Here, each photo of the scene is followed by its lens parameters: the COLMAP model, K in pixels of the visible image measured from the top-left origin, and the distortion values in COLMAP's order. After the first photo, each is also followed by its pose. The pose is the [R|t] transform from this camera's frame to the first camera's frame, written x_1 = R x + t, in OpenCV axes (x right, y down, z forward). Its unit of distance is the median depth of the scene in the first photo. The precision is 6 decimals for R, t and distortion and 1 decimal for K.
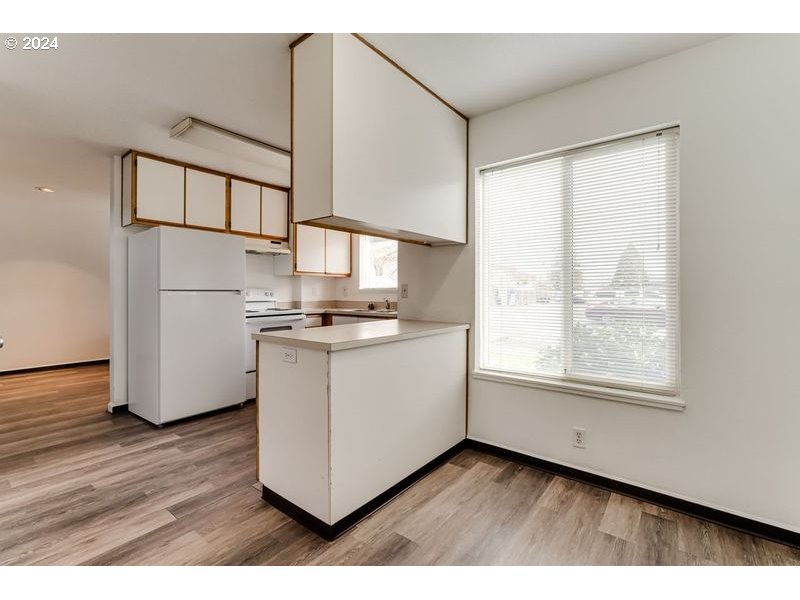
lens RADIAL K [[366.9, 0, 400.1], [0, 366.9, 291.4], [0, 0, 1]] dist [-0.002683, -0.000111]
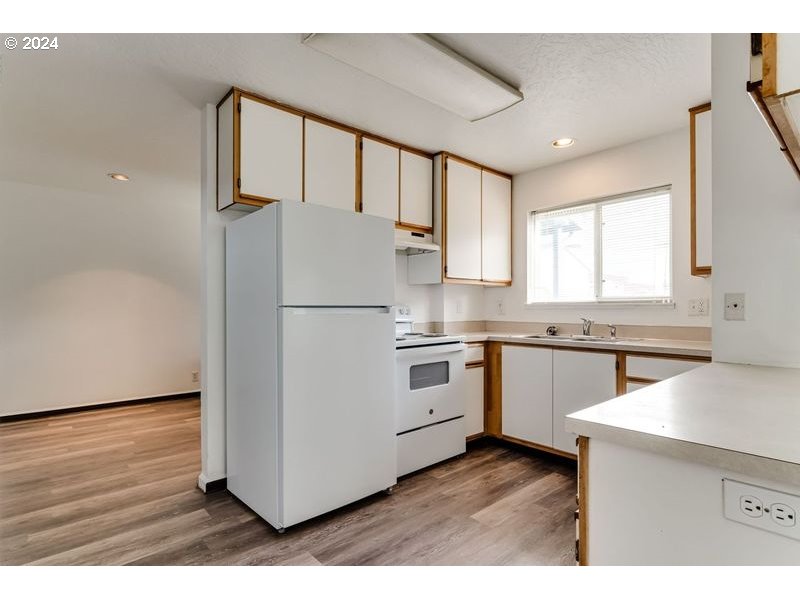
lens RADIAL K [[415.0, 0, 400.1], [0, 415.0, 306.6], [0, 0, 1]] dist [0.003864, -0.000297]
pose [[0.983517, -0.003500, -0.180783, -0.260832], [0.003270, 0.999993, -0.001569, -0.000888], [0.180787, 0.000952, 0.983522, 0.278945]]
